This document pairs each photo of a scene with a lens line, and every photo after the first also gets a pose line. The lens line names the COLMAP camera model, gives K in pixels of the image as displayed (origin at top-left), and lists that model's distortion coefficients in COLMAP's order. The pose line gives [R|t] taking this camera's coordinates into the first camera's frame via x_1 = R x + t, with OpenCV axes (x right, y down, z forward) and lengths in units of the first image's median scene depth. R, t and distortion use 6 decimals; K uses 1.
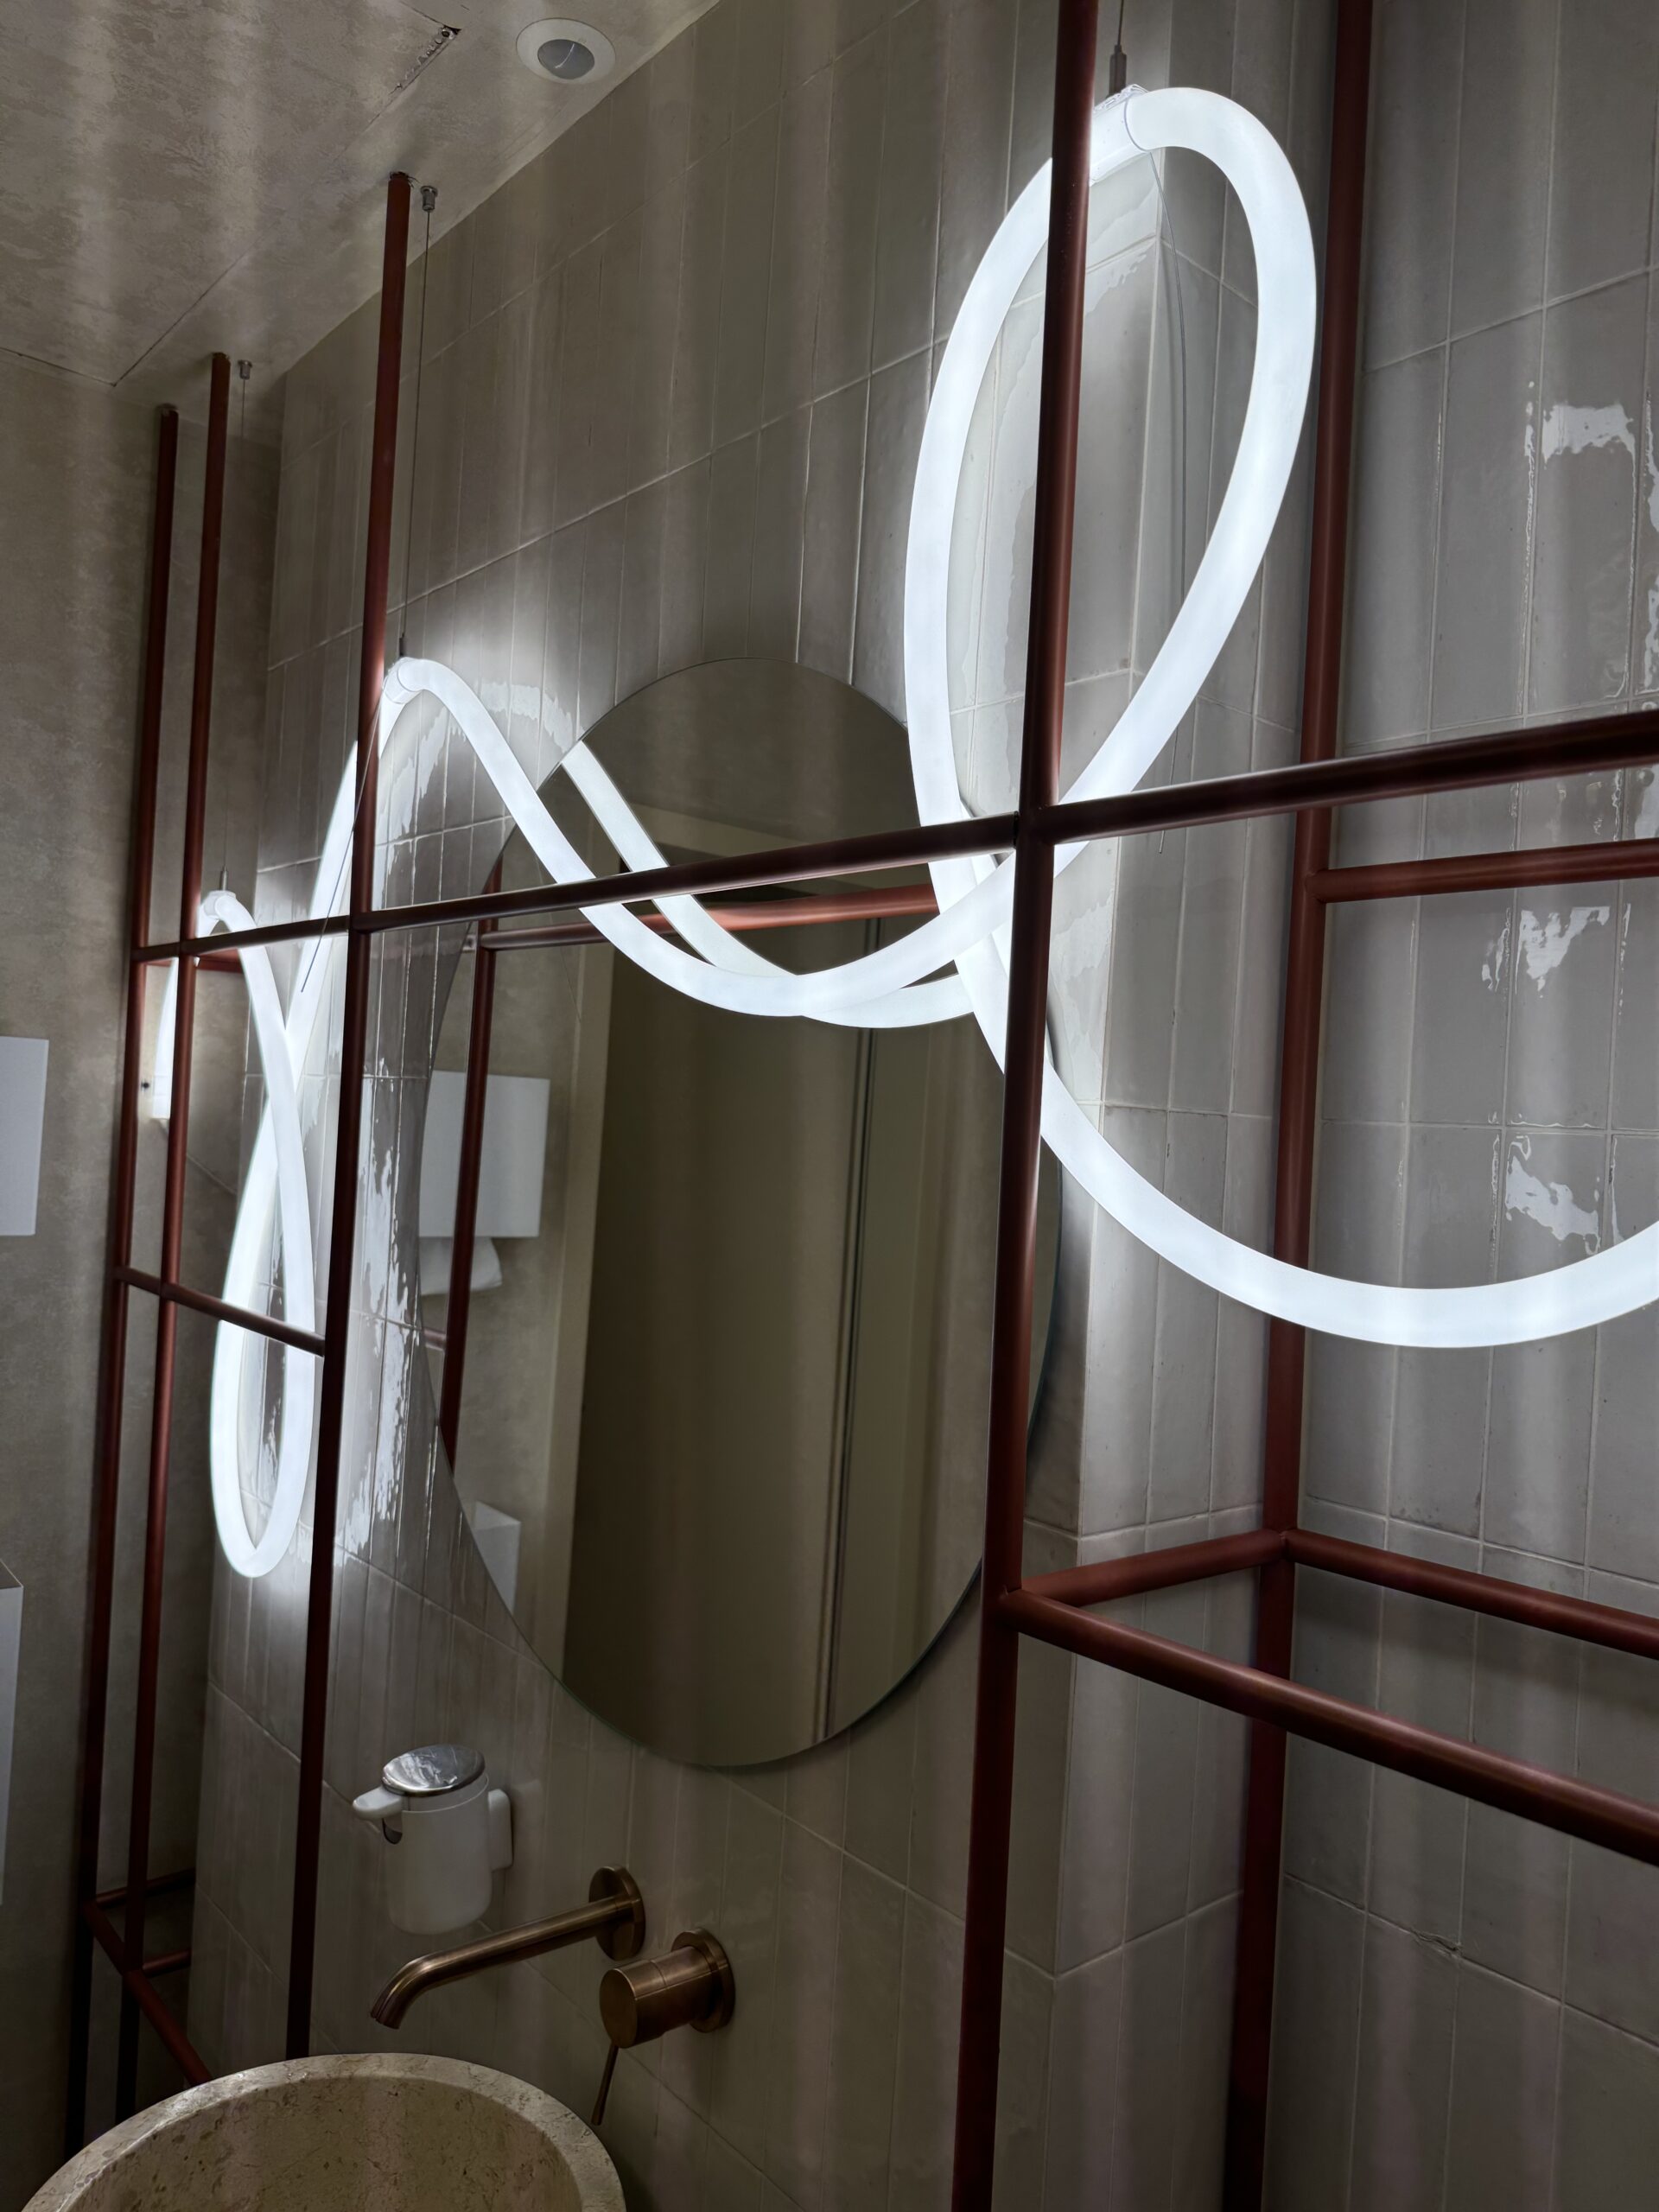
lens RADIAL K [[1607.4, 0, 833.9], [0, 1607.4, 1100.2], [0, 0, 1]] dist [0.051994, -0.052459]
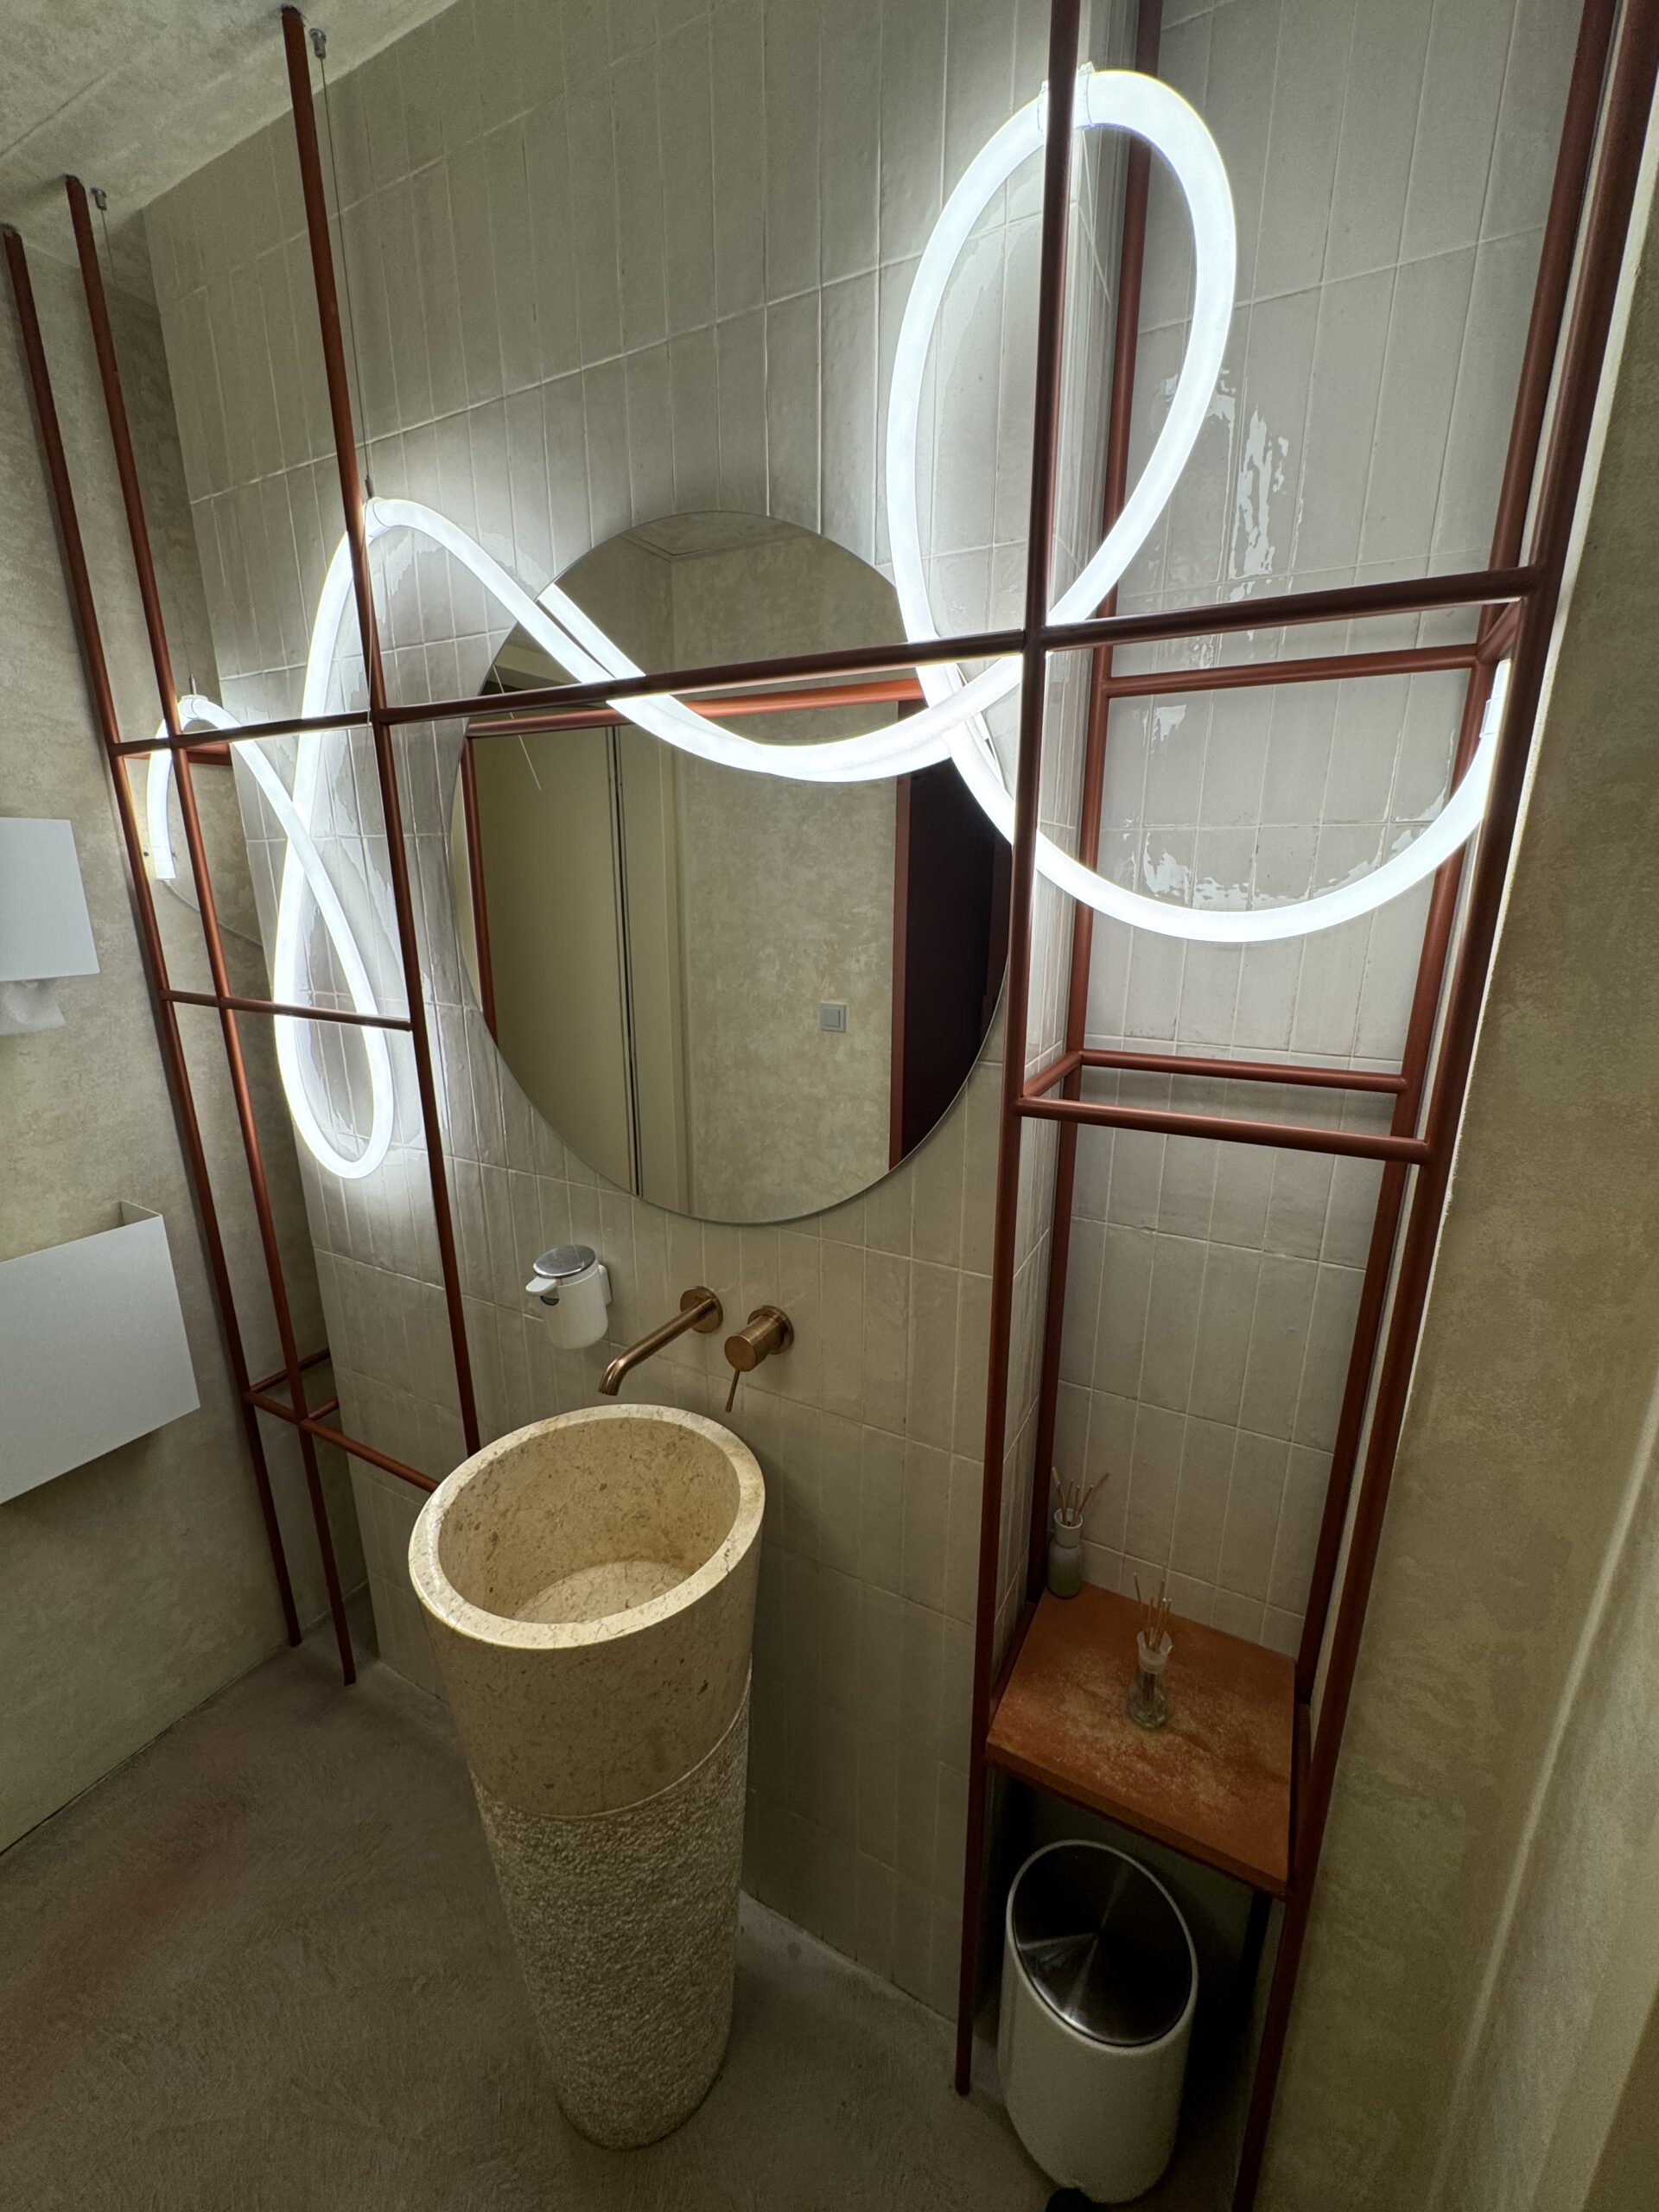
lens RADIAL K [[896.6, 0, 831.0], [0, 896.6, 1106.4], [0, 0, 1]] dist [0.006746, -0.000088]
pose [[0.924392, -0.150342, 0.350565, -0.256270], [0.046880, 0.956861, 0.286739, 0.004906], [-0.378551, -0.248625, 0.891563, 0.094294]]
